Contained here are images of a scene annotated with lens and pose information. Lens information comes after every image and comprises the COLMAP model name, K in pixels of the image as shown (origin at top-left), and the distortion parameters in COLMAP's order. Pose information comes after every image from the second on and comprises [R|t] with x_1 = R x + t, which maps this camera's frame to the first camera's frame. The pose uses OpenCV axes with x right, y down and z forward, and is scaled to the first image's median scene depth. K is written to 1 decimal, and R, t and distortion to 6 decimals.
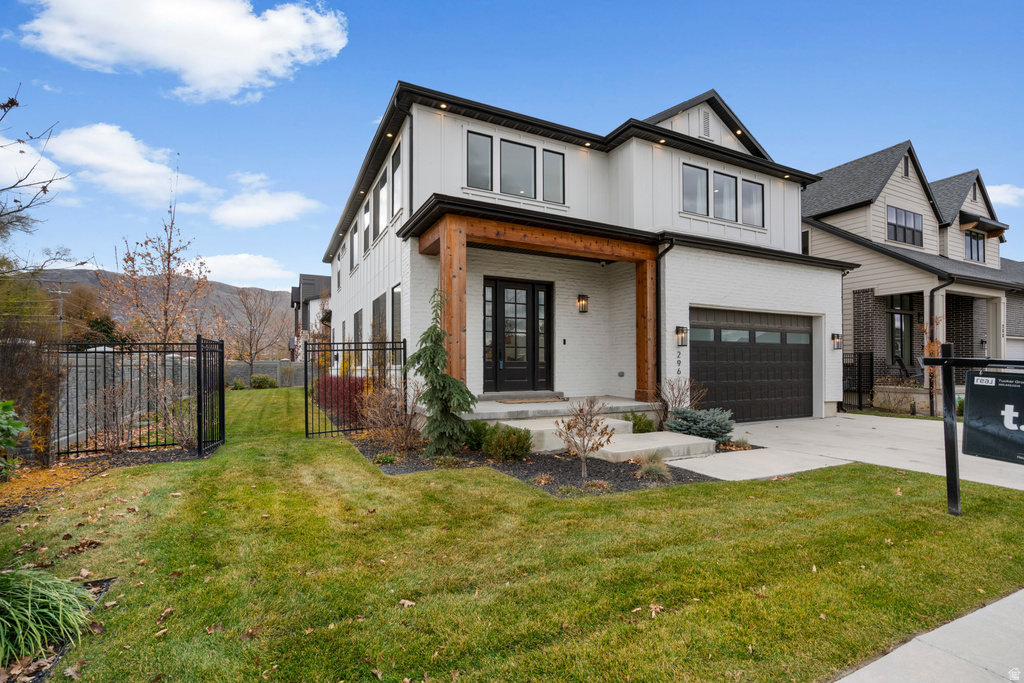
lens RADIAL K [[470.3, 0, 513.3], [0, 470.3, 360.9], [0, 0, 1]] dist [-0.002477, -0.000184]
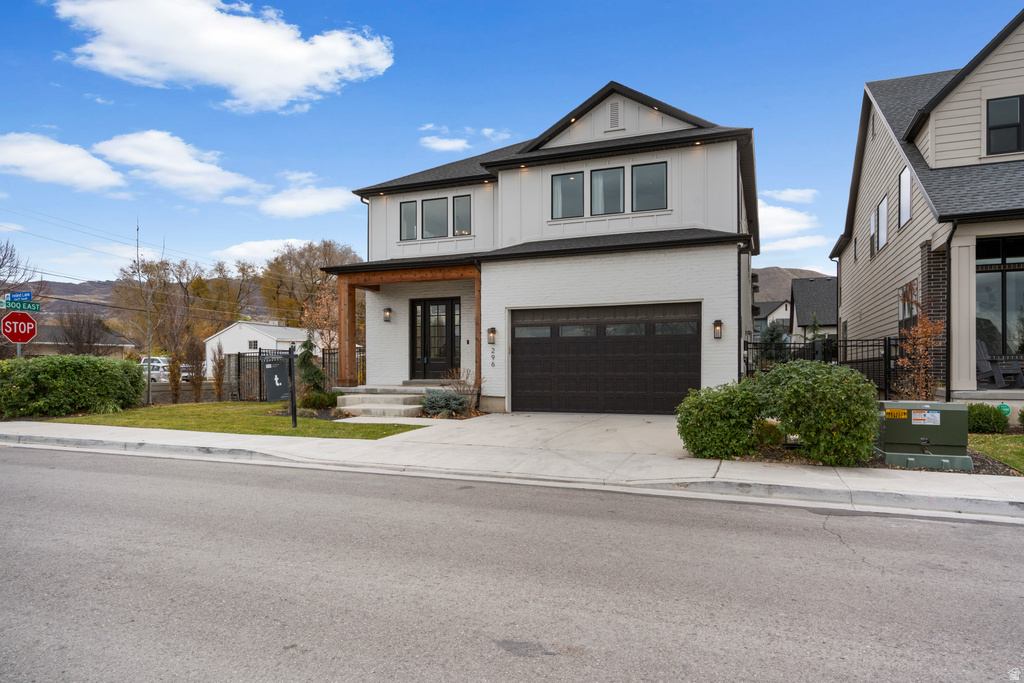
lens RADIAL K [[625.2, 0, 512.6], [0, 625.2, 365.8], [0, 0, 1]] dist [0.000216, -0.000008]
pose [[0.660642, -0.002544, -0.750696, 1.512948], [0.007704, 0.999965, 0.003391, 0.020154], [0.750661, -0.008023, 0.660639, -0.040460]]
